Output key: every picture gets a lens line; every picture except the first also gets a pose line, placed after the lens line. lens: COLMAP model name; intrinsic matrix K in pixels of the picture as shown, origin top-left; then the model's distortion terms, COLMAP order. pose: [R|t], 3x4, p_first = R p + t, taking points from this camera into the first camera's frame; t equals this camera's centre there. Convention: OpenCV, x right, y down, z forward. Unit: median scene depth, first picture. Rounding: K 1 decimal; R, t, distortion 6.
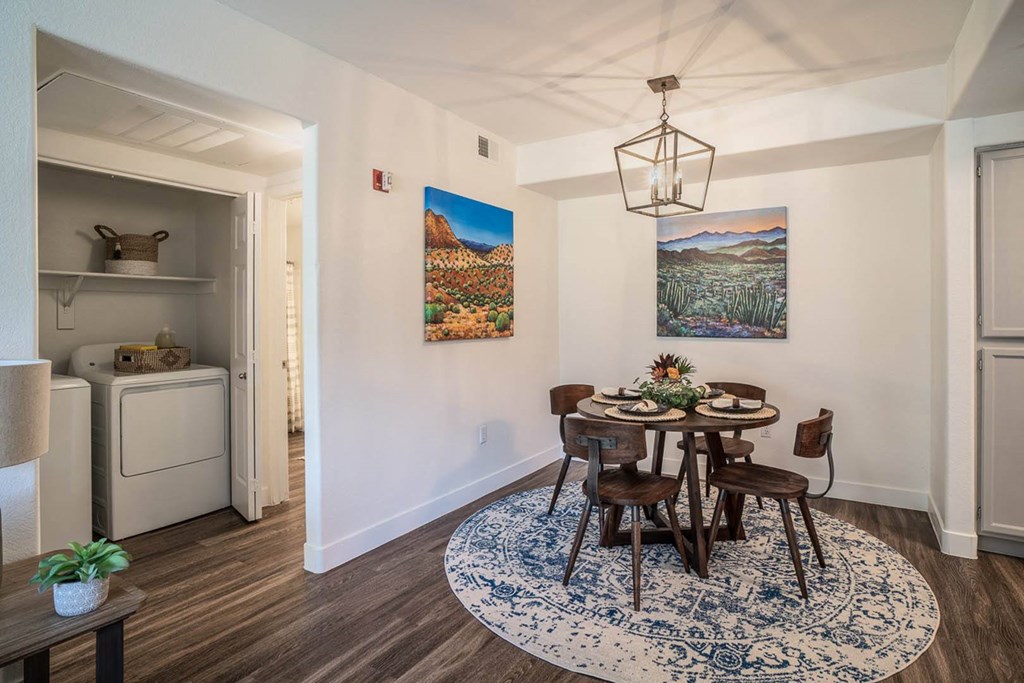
lens RADIAL K [[552.3, 0, 508.9], [0, 552.3, 311.5], [0, 0, 1]] dist [-0.019868, 0.004780]
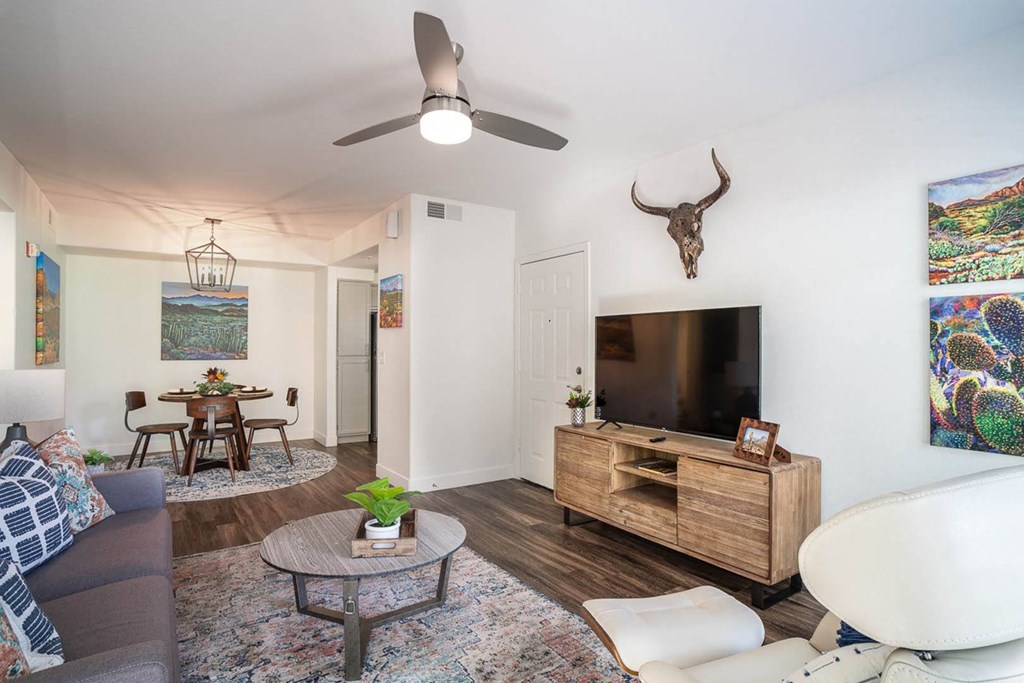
lens RADIAL K [[552.3, 0, 510.7], [0, 552.3, 341.9], [0, 0, 1]] dist [-0.019868, 0.004780]
pose [[0.415528, 0.009090, 0.909535, -0.764952], [-0.006512, 0.999954, -0.007018, -0.001013], [-0.909557, -0.003007, 0.415568, -0.530741]]
